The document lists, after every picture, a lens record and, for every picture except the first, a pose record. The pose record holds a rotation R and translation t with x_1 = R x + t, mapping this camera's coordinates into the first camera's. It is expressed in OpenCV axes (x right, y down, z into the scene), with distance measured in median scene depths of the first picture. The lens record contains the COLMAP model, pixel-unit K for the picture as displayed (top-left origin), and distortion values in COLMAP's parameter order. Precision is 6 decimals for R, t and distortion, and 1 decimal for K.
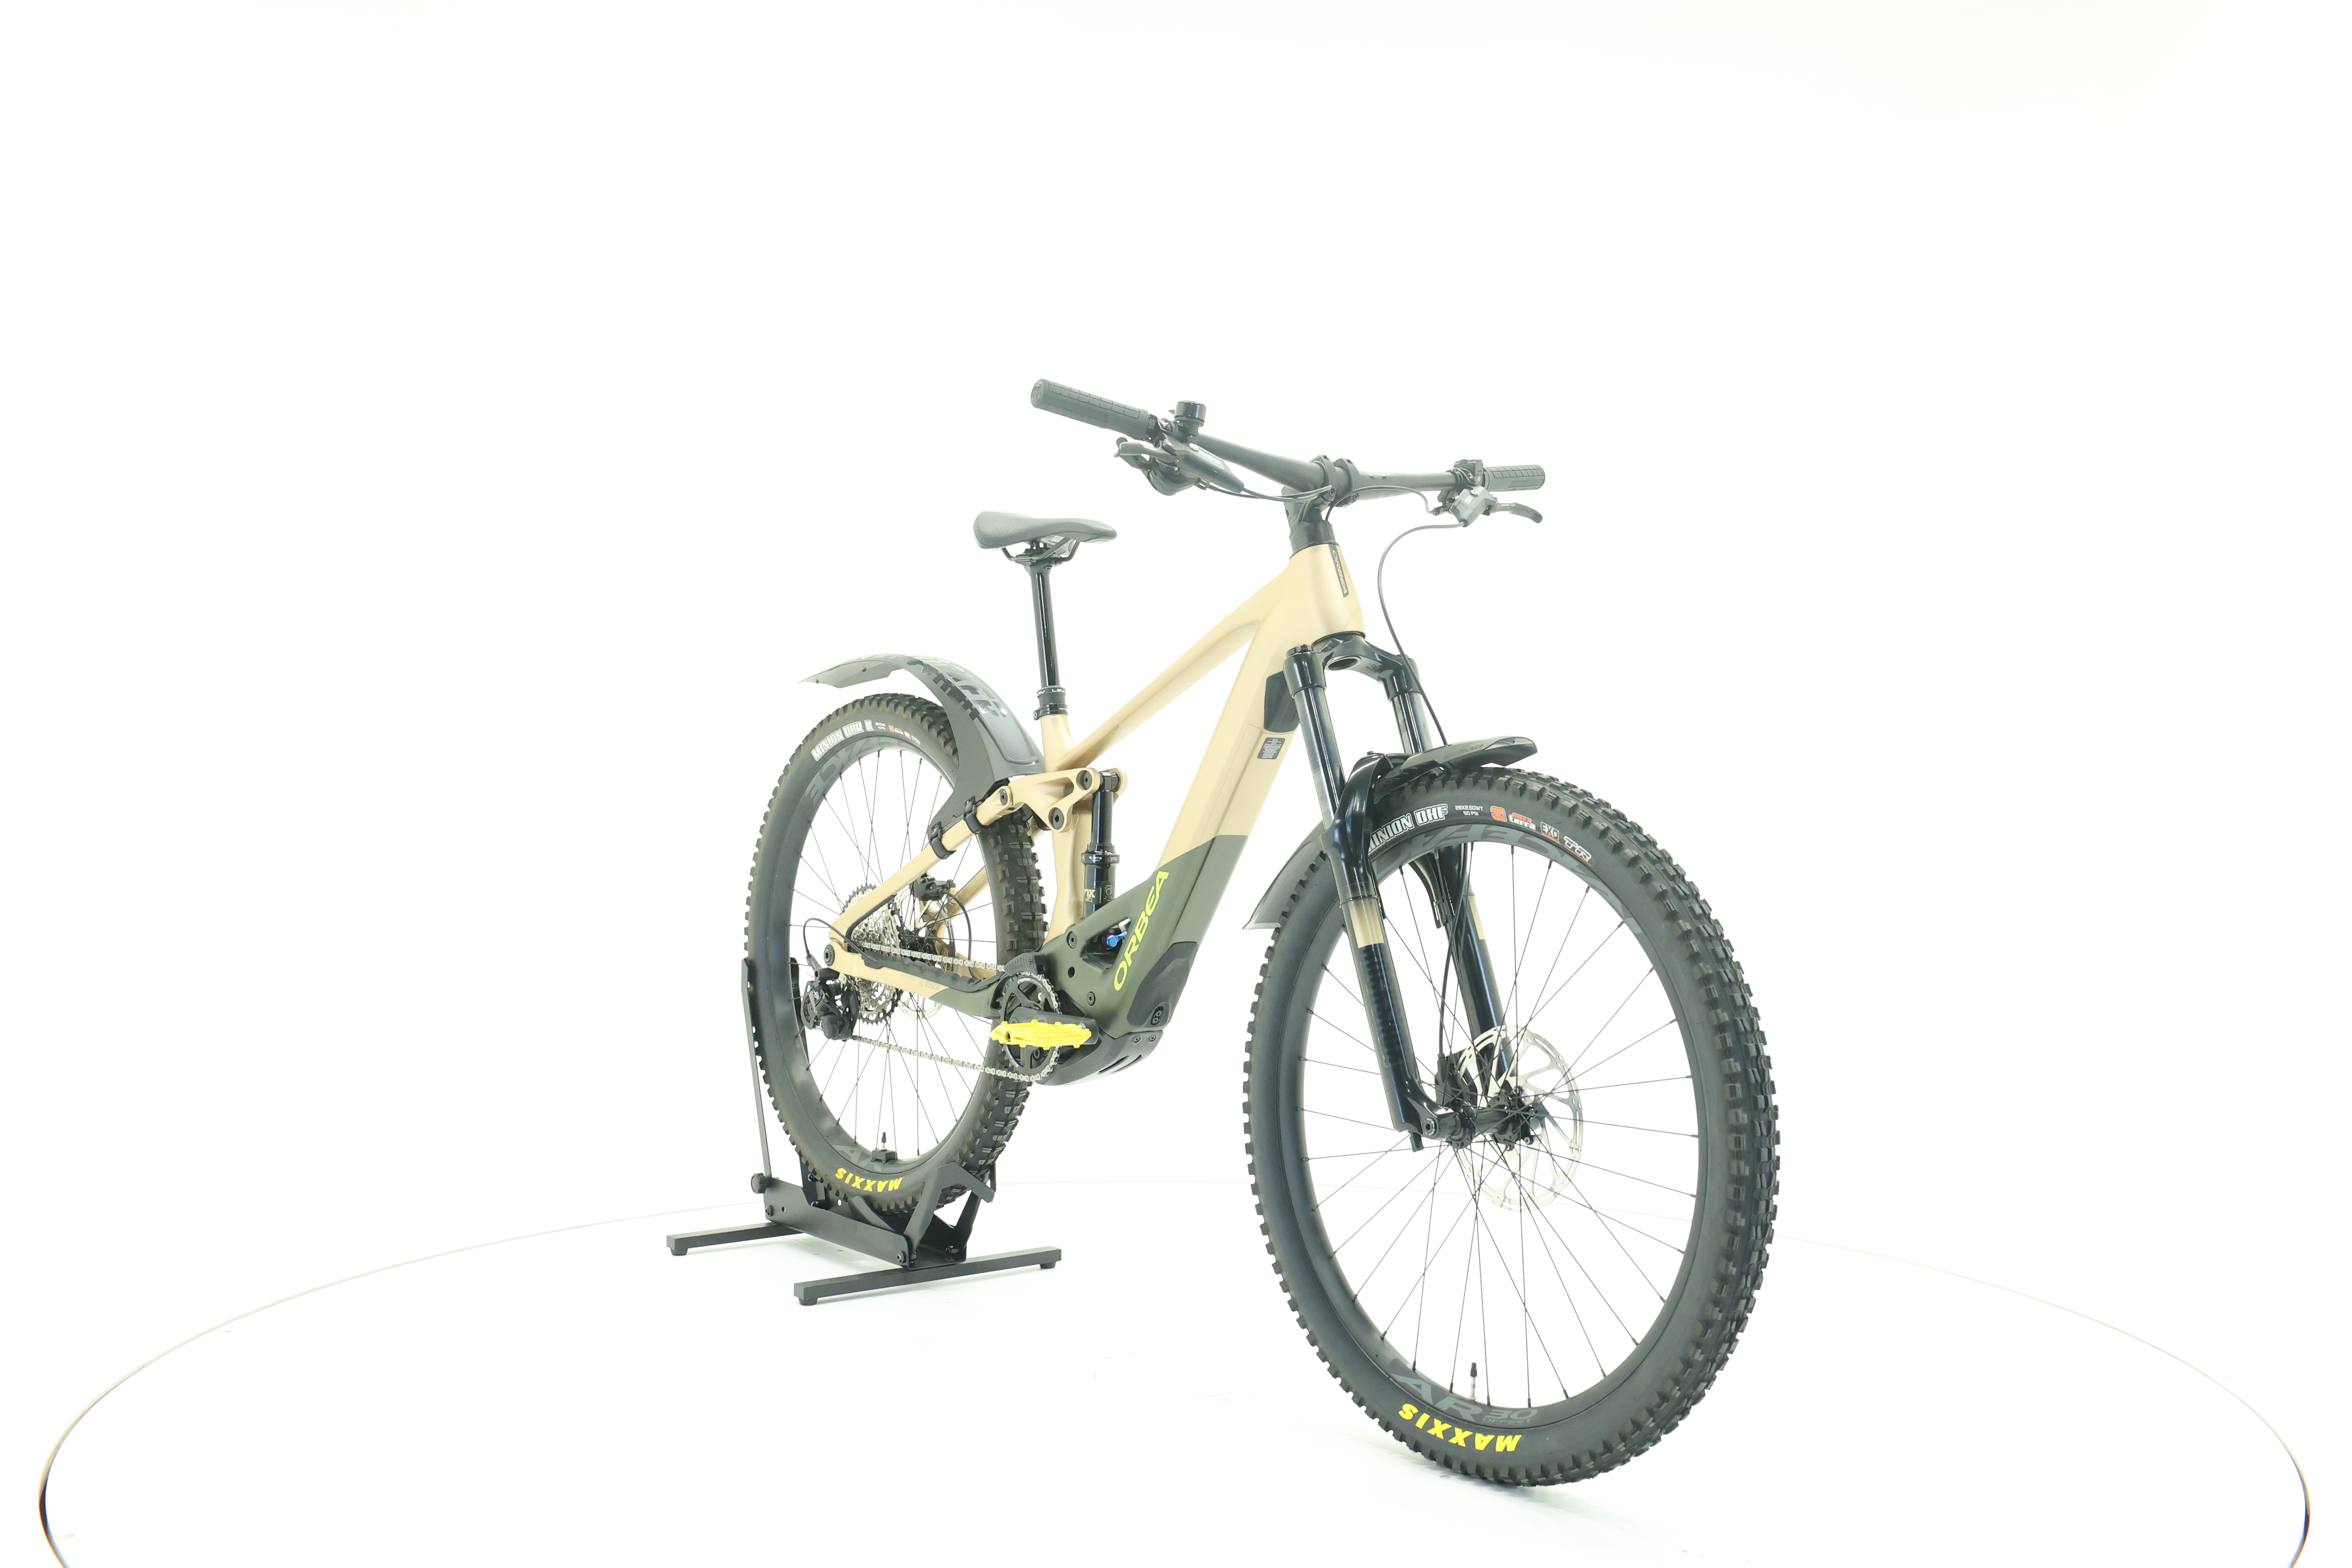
lens RADIAL K [[2455.5, 0, 1165.3], [0, 2455.5, 783.5], [0, 0, 1]] dist [-0.001640, 0.000000]
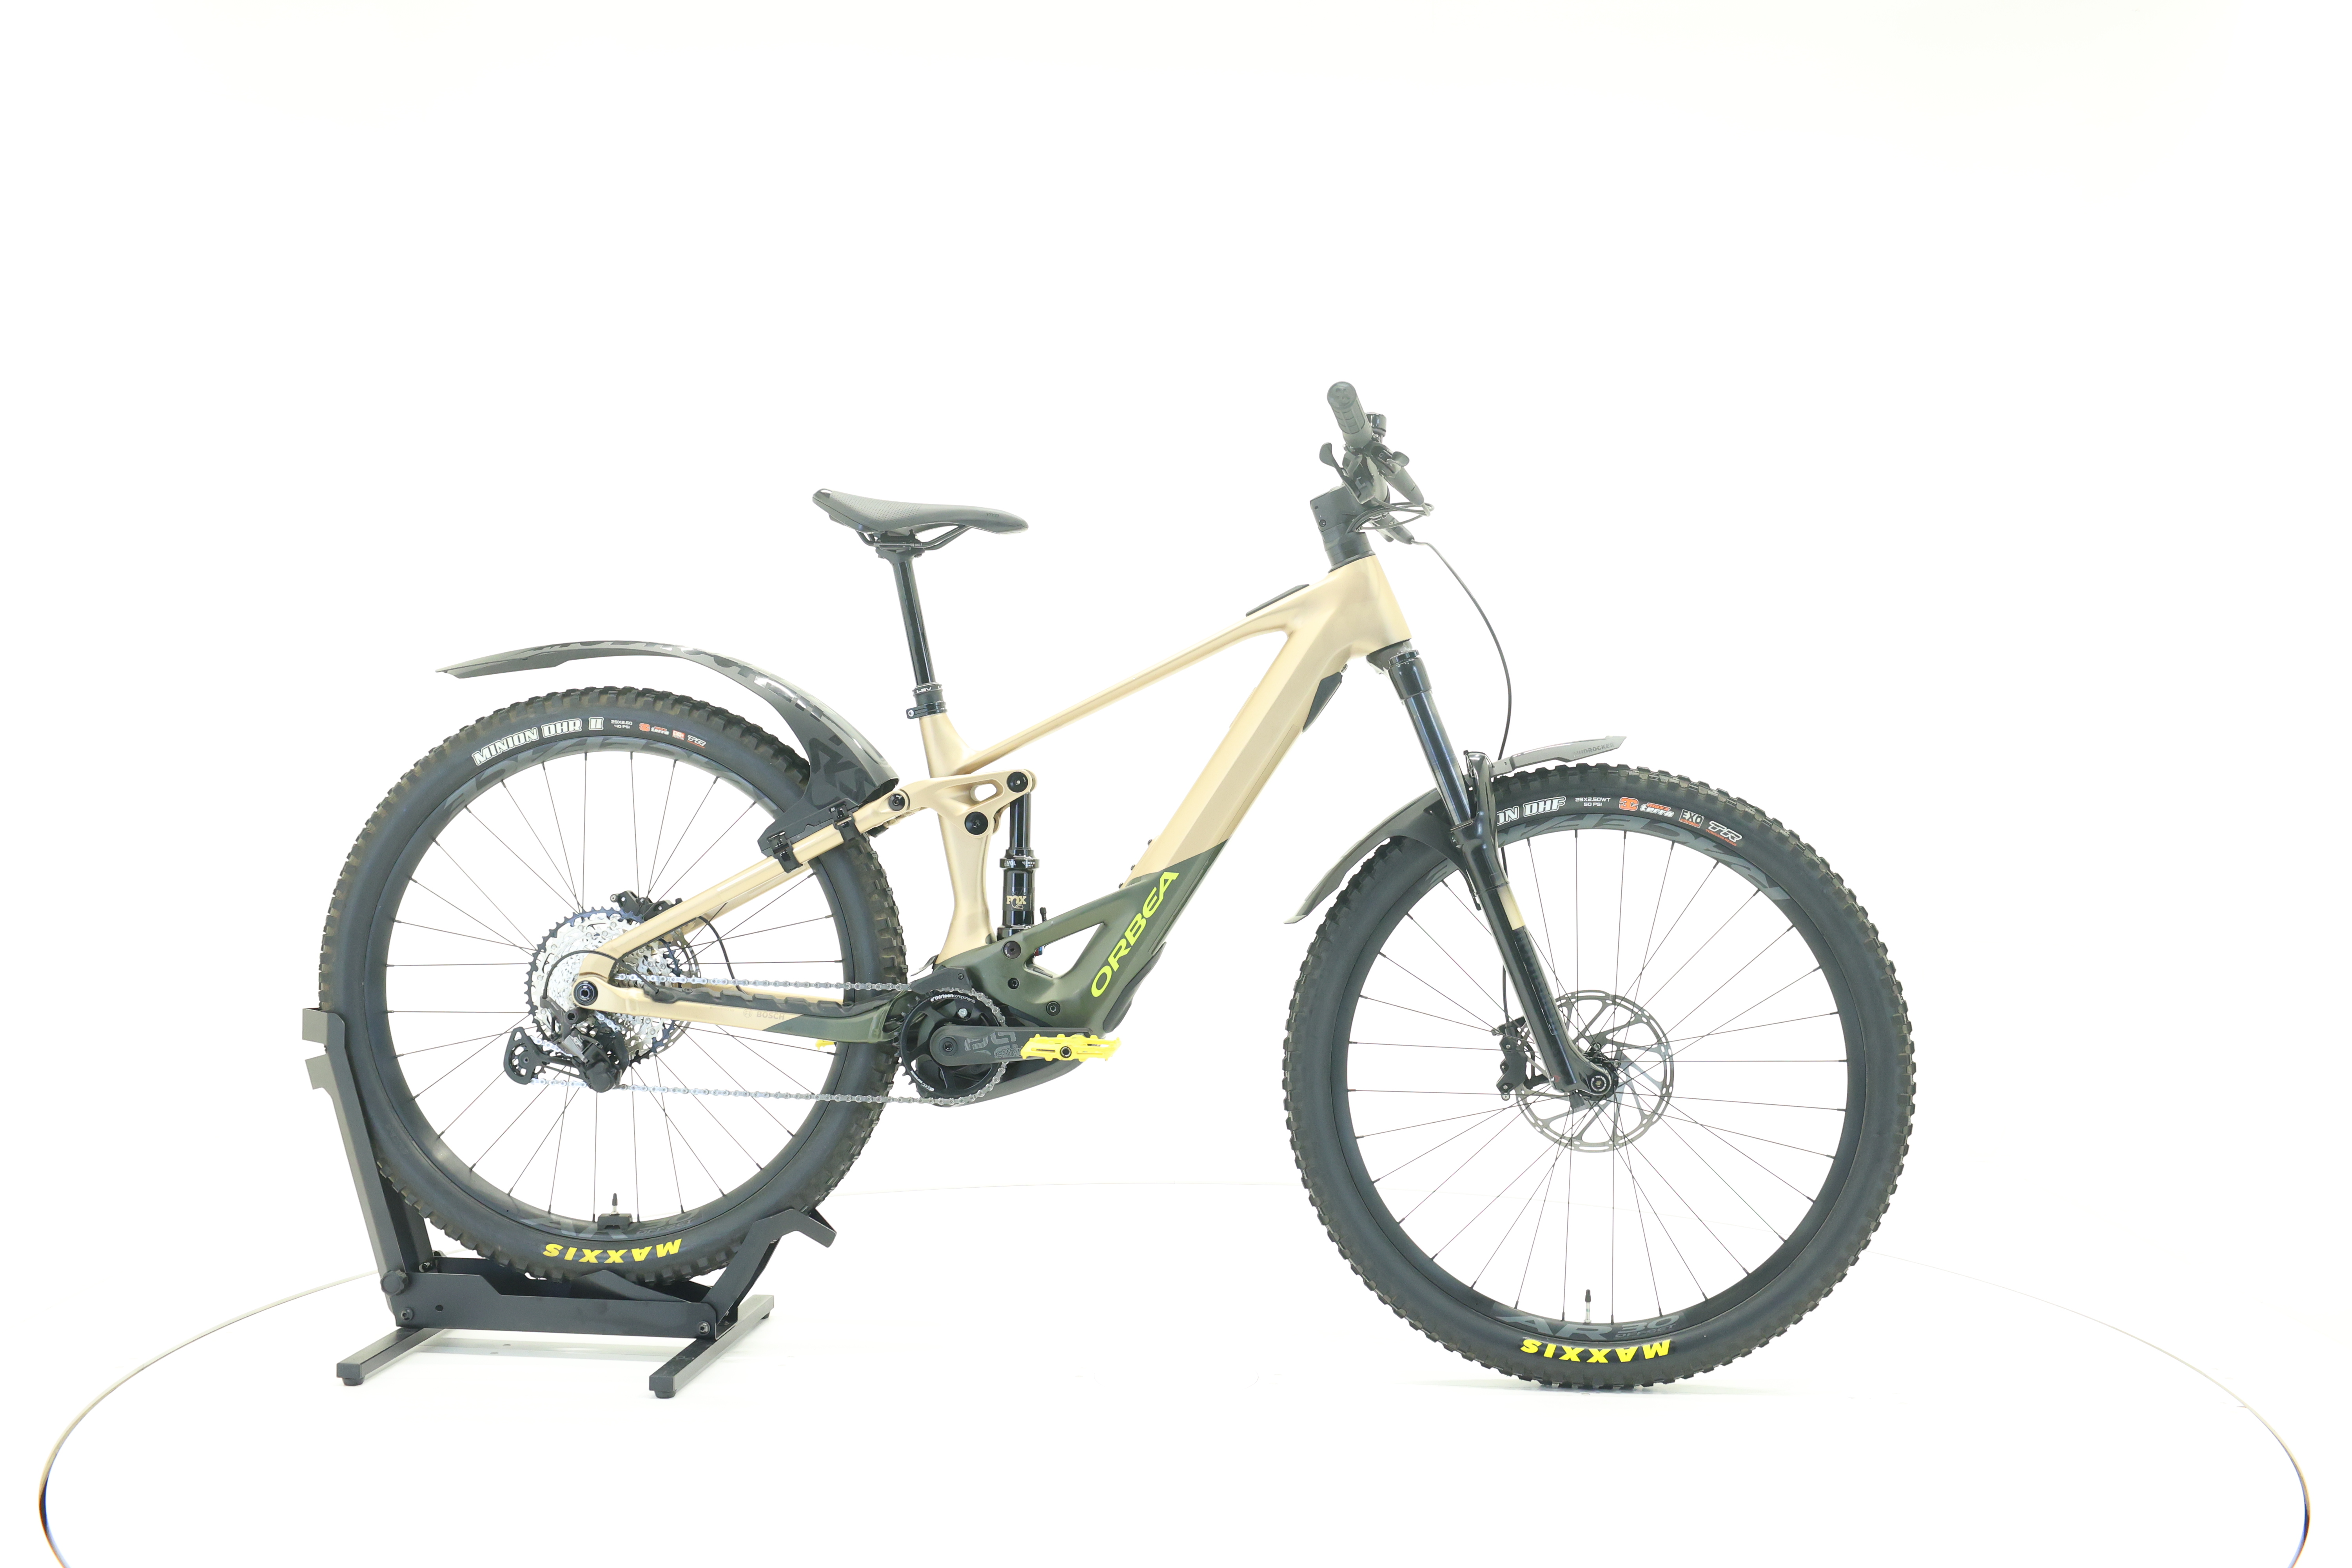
lens RADIAL K [[2455.5, 0, 1184.0], [0, 2455.5, 789.0], [0, 0, 1]] dist [-0.001640, 0.000000]
pose [[0.693282, -0.016959, 0.720467, -0.750045], [0.013584, 0.999853, 0.010463, -0.008663], [-0.720539, 0.002533, 0.693410, 0.320019]]
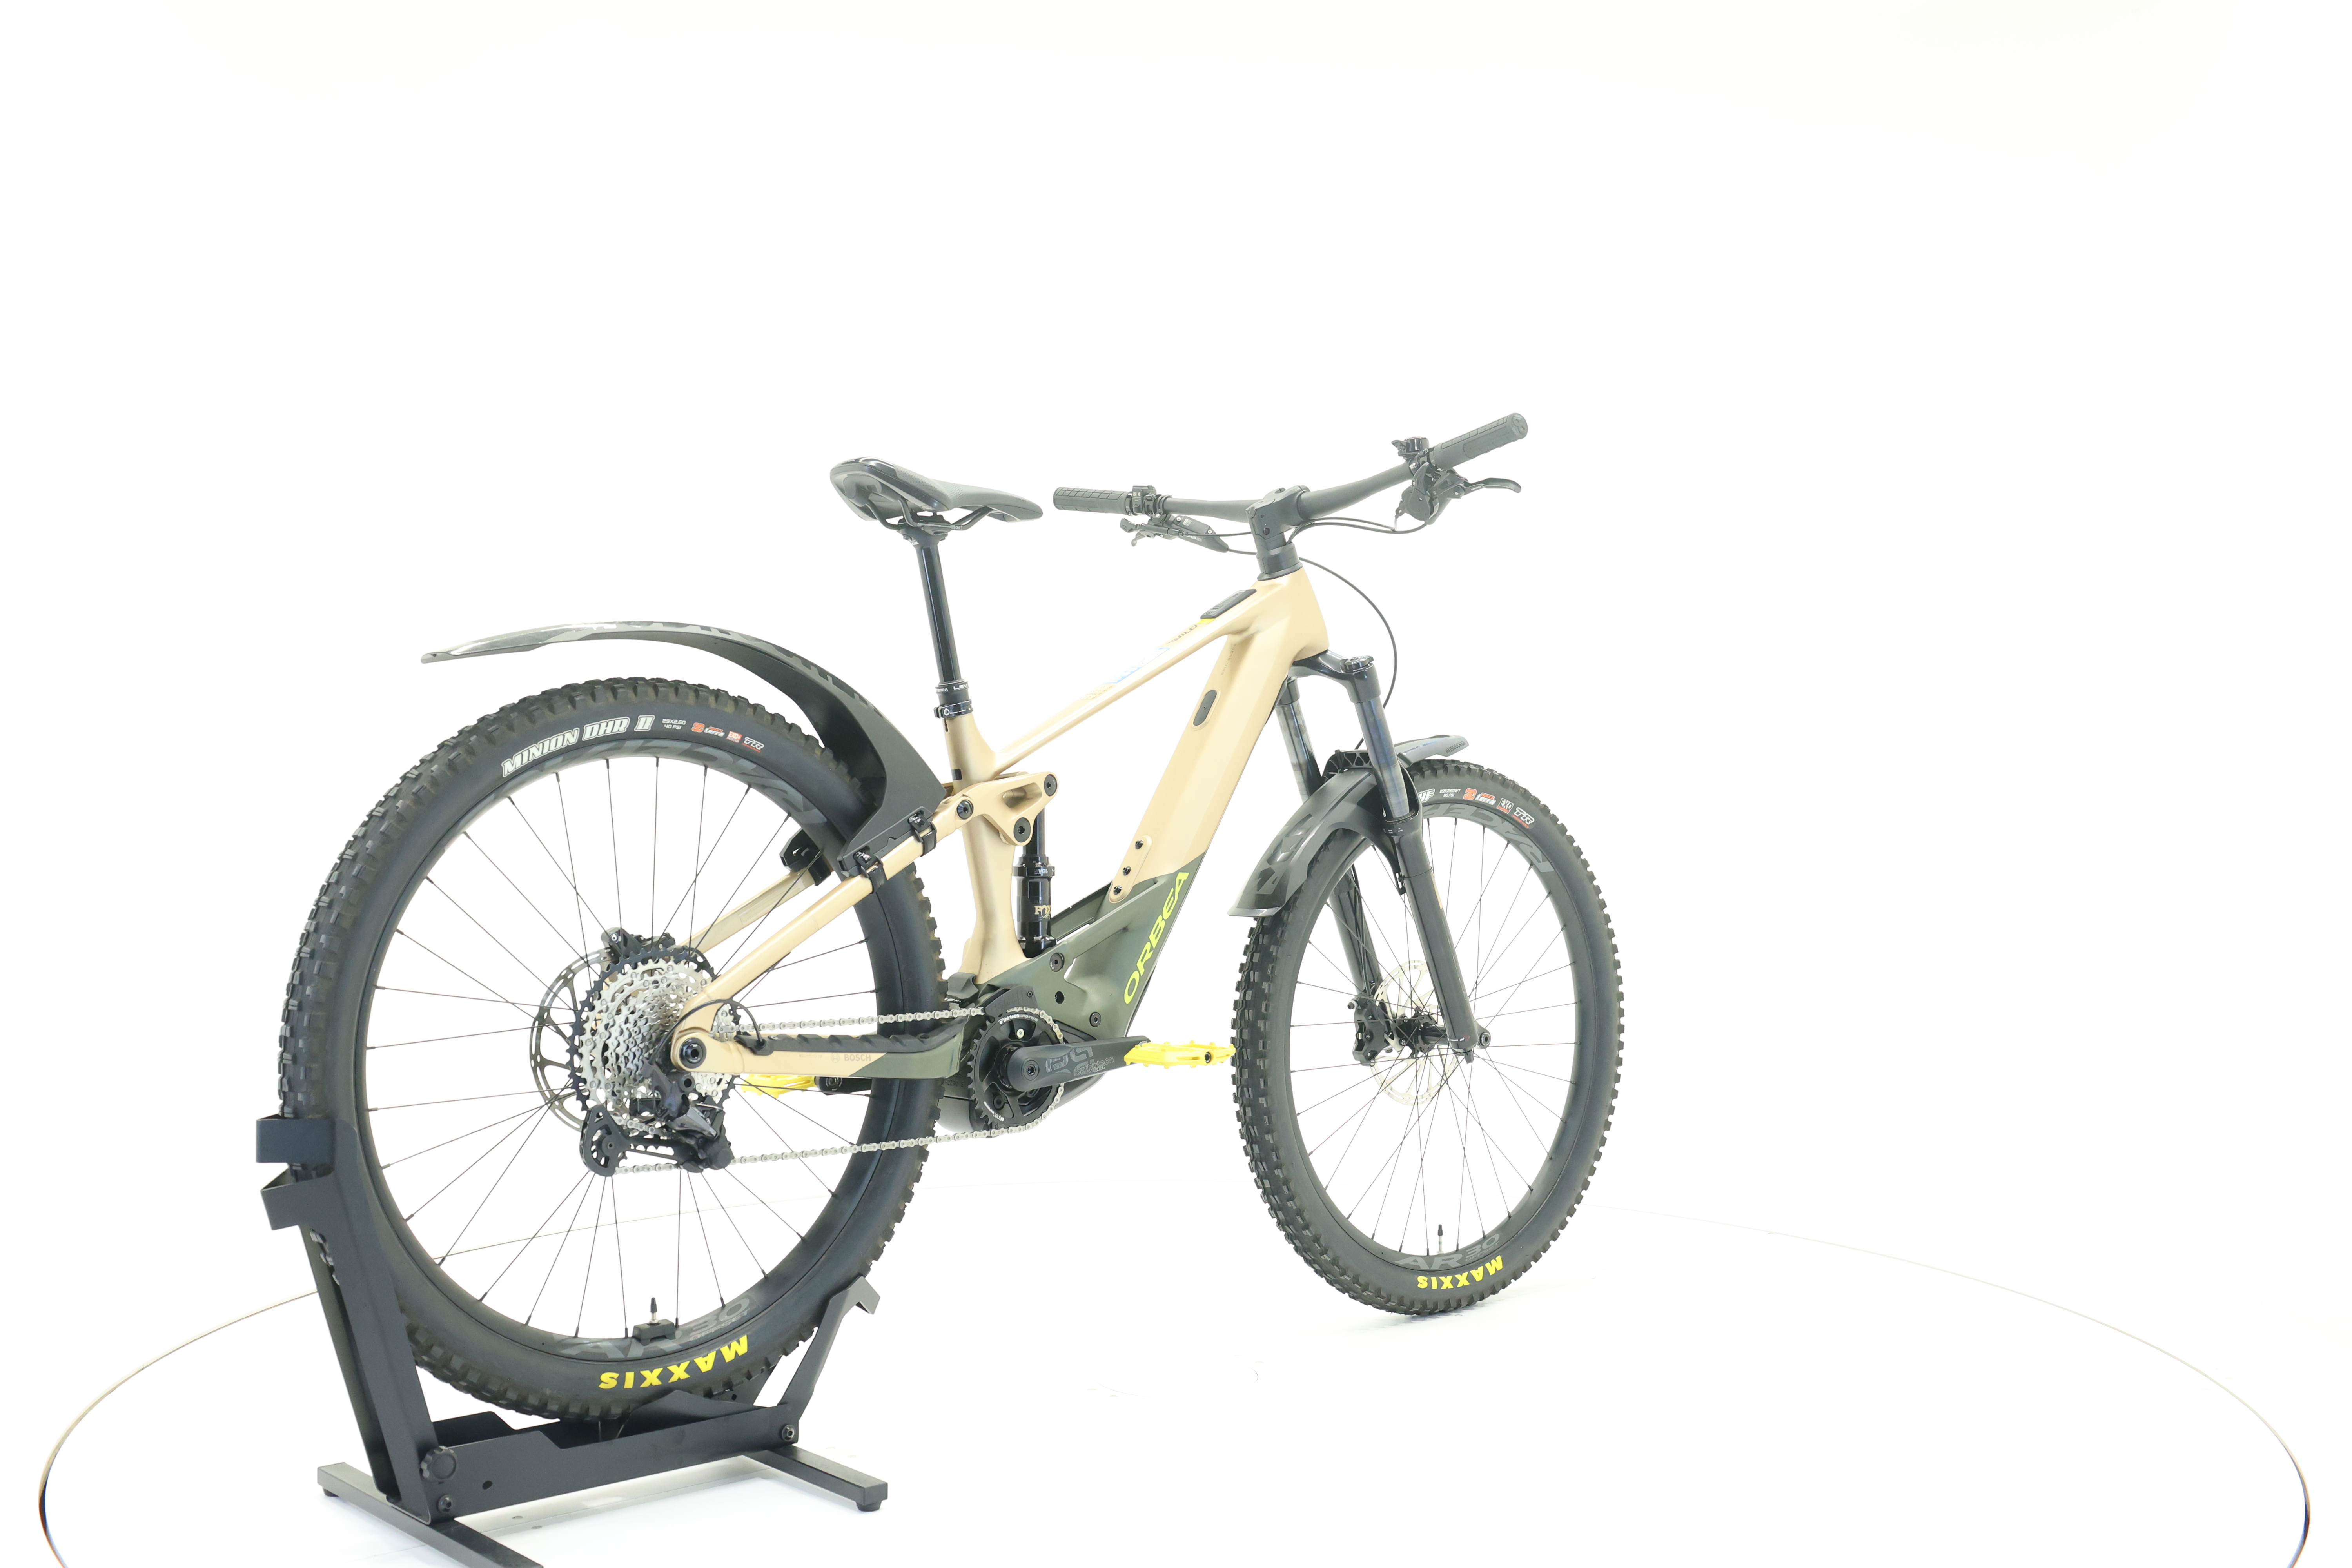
lens RADIAL K [[2455.5, 0, 1174.7], [0, 2455.5, 782.8], [0, 0, 1]] dist [-0.001640, 0.000000]
pose [[-0.080757, -0.026151, 0.996391, -1.041172], [0.016414, 0.999485, 0.027563, -0.029380], [-0.996599, 0.018581, -0.080286, 1.136466]]
